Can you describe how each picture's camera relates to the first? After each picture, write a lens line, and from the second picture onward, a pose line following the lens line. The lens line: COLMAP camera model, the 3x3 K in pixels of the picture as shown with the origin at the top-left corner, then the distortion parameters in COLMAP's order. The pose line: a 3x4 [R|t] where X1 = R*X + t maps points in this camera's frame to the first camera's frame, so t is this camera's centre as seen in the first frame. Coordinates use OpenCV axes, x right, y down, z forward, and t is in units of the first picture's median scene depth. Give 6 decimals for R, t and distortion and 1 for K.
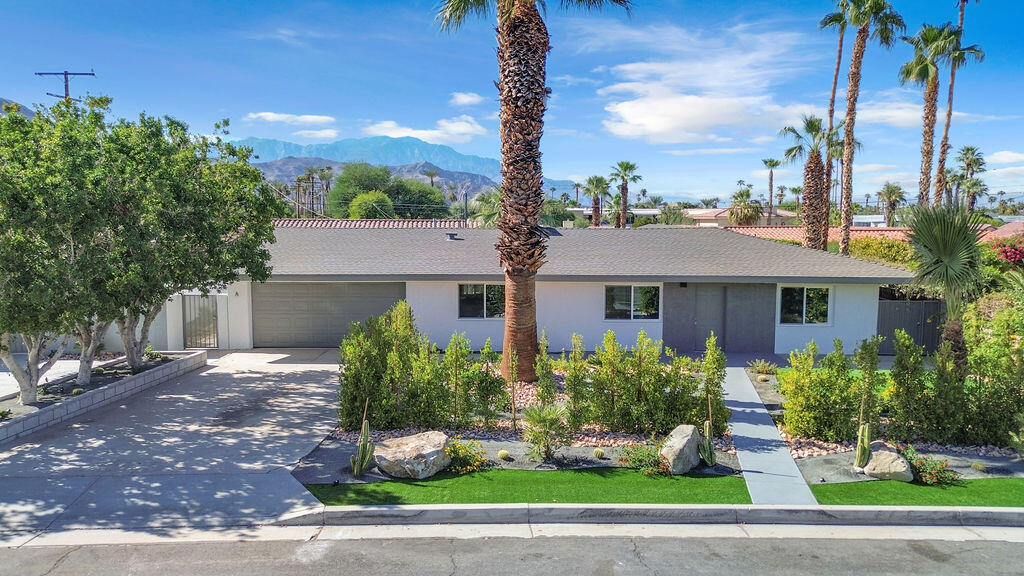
lens RADIAL K [[730.1, 0, 510.8], [0, 730.1, 287.3], [0, 0, 1]] dist [0.059259, -0.051447]
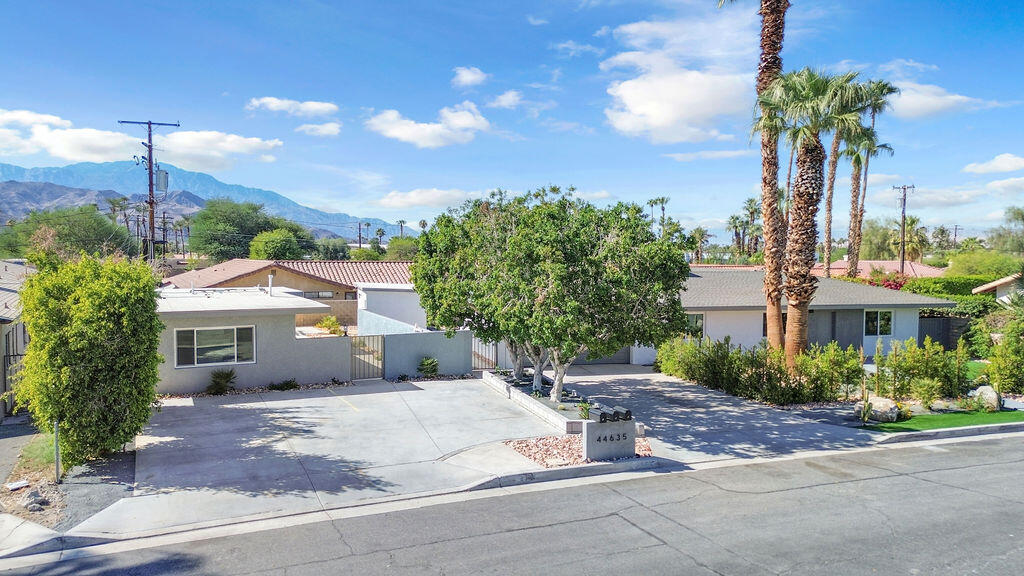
lens RADIAL K [[730.1, 0, 510.8], [0, 730.1, 287.3], [0, 0, 1]] dist [0.059259, -0.051447]
pose [[0.954040, -0.012131, 0.299435, -1.208201], [0.026024, 0.998760, -0.042451, -0.007044], [-0.298549, 0.048292, 0.953172, -0.342119]]
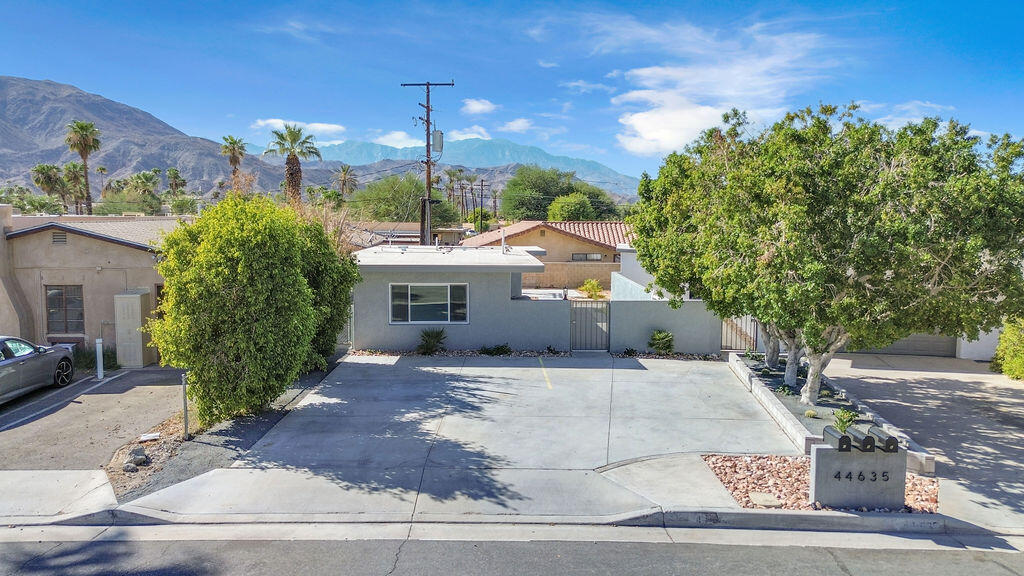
lens RADIAL K [[730.1, 0, 510.8], [0, 730.1, 287.3], [0, 0, 1]] dist [0.059259, -0.051447]
pose [[0.992695, 0.015833, -0.119605, -0.989137], [-0.016037, 0.999871, -0.000747, 0.001481], [0.119578, 0.002660, 0.992821, -0.071478]]
